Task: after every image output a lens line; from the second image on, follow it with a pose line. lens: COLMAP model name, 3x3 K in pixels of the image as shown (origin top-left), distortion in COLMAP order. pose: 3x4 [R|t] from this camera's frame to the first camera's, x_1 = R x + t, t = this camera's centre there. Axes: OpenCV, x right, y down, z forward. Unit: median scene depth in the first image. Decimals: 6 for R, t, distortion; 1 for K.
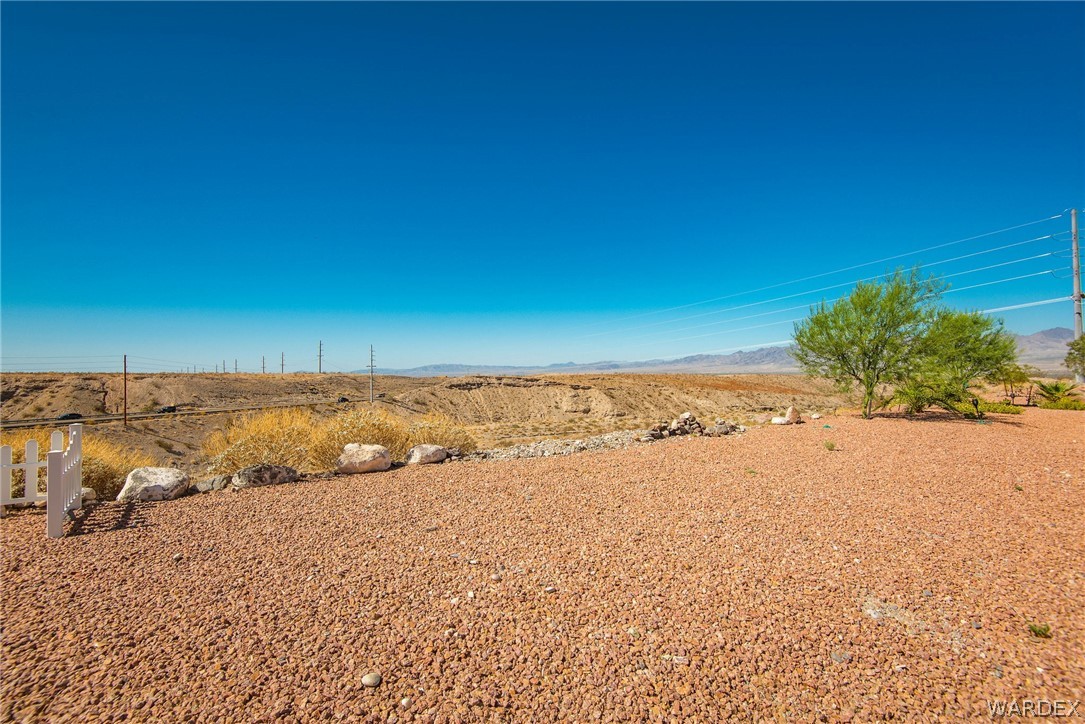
lens RADIAL K [[491.8, 0, 540.2], [0, 491.8, 360.4], [0, 0, 1]] dist [-0.005839, -0.001666]
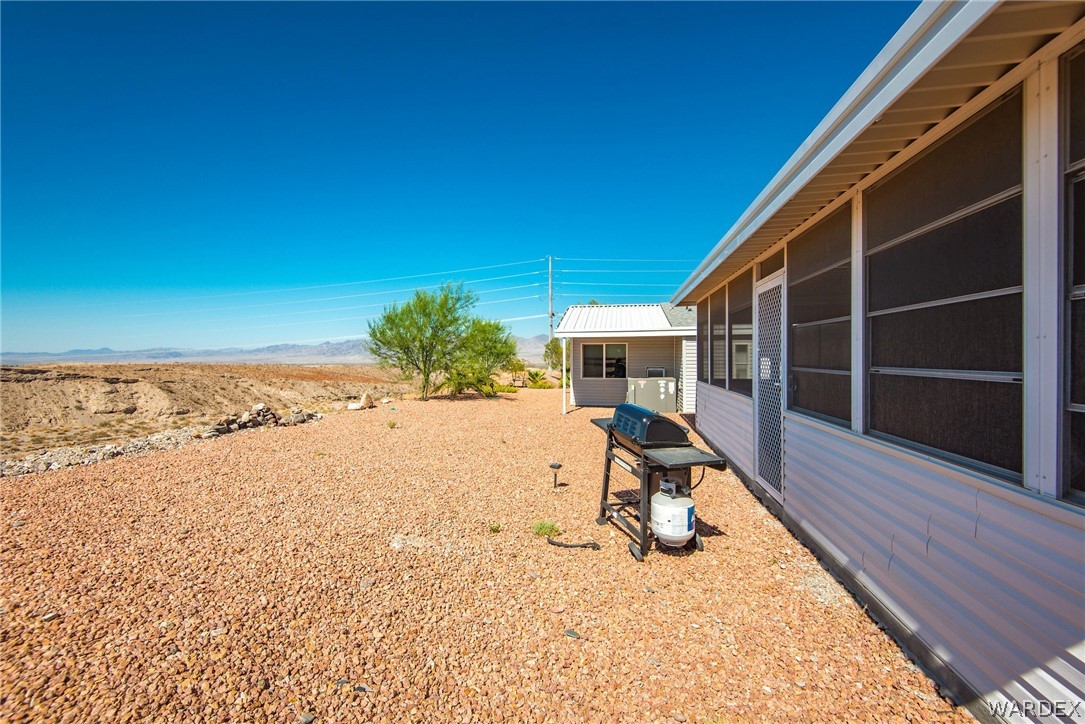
lens RADIAL K [[491.8, 0, 551.3], [0, 491.8, 349.2], [0, 0, 1]] dist [-0.005839, -0.001666]
pose [[0.699317, 0.026121, 0.714334, 0.010304], [-0.022707, 0.999640, -0.014325, -0.000104], [-0.714451, -0.006203, 0.699658, -0.144487]]
